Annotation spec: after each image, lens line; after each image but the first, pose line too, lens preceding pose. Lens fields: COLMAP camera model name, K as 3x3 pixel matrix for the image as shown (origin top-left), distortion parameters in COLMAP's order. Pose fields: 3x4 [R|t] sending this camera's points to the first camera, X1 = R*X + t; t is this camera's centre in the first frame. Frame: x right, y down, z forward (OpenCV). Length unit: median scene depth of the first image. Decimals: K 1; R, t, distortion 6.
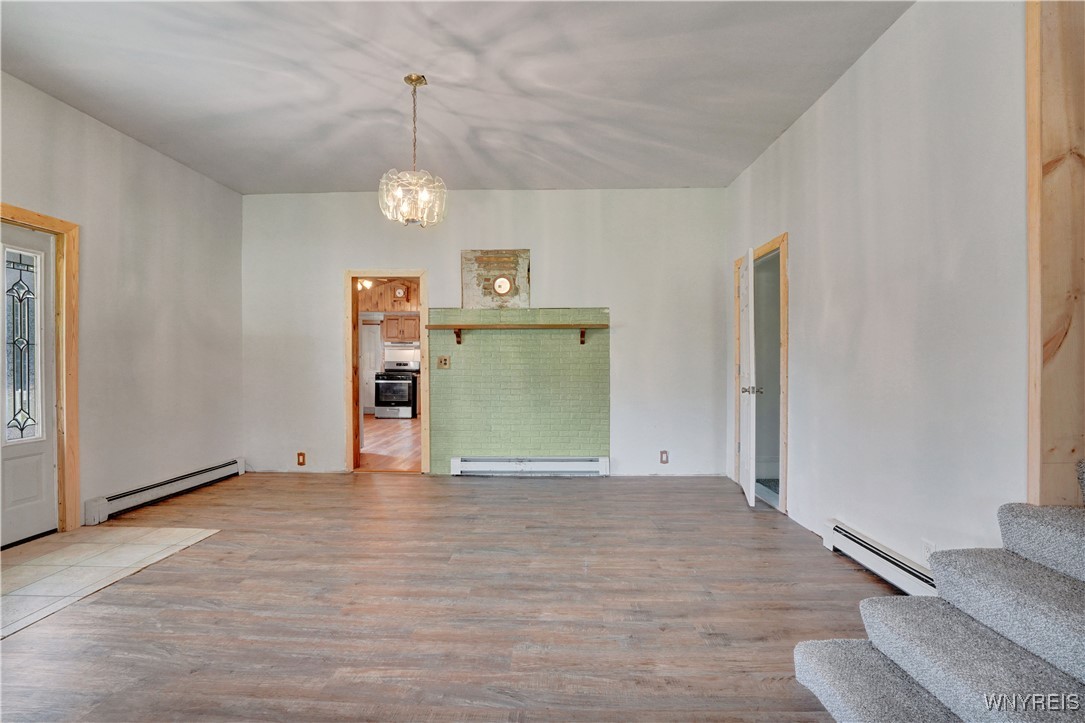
lens RADIAL K [[468.3, 0, 541.2], [0, 468.3, 372.1], [0, 0, 1]] dist [-0.003580, -0.000320]
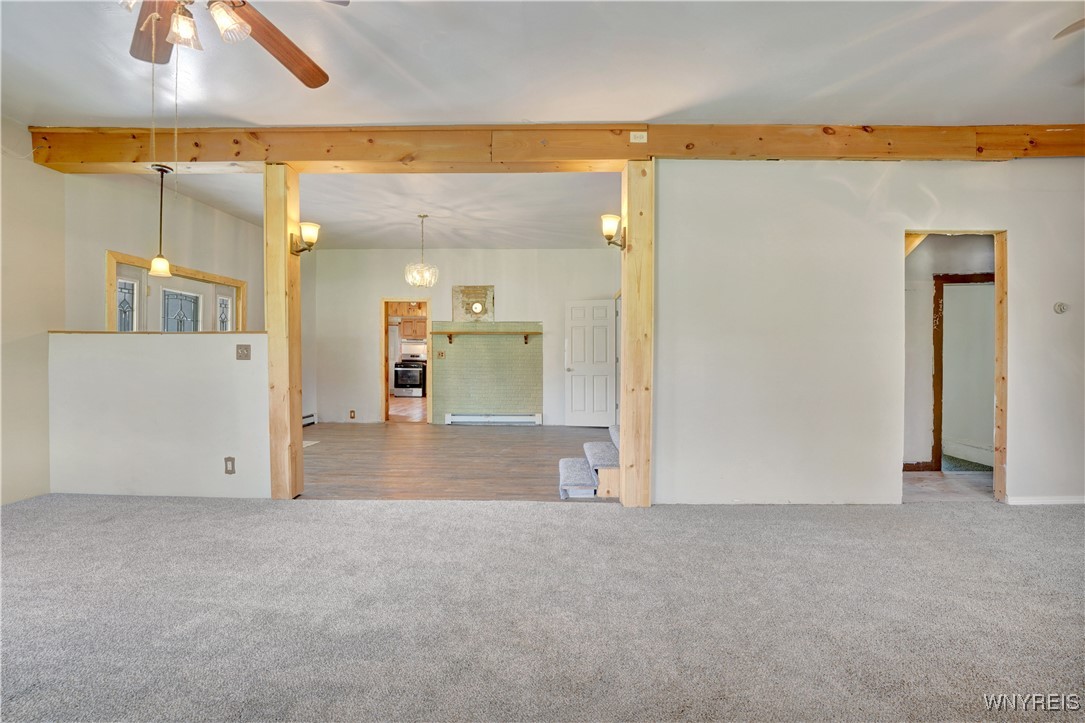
lens RADIAL K [[449.2, 0, 544.1], [0, 449.2, 366.7], [0, 0, 1]] dist [-0.000060, -0.000022]
pose [[0.999964, 0.005027, -0.006838, 0.160605], [-0.004990, 0.999972, 0.005513, 0.010228], [0.006866, -0.005479, 0.999961, -0.557485]]
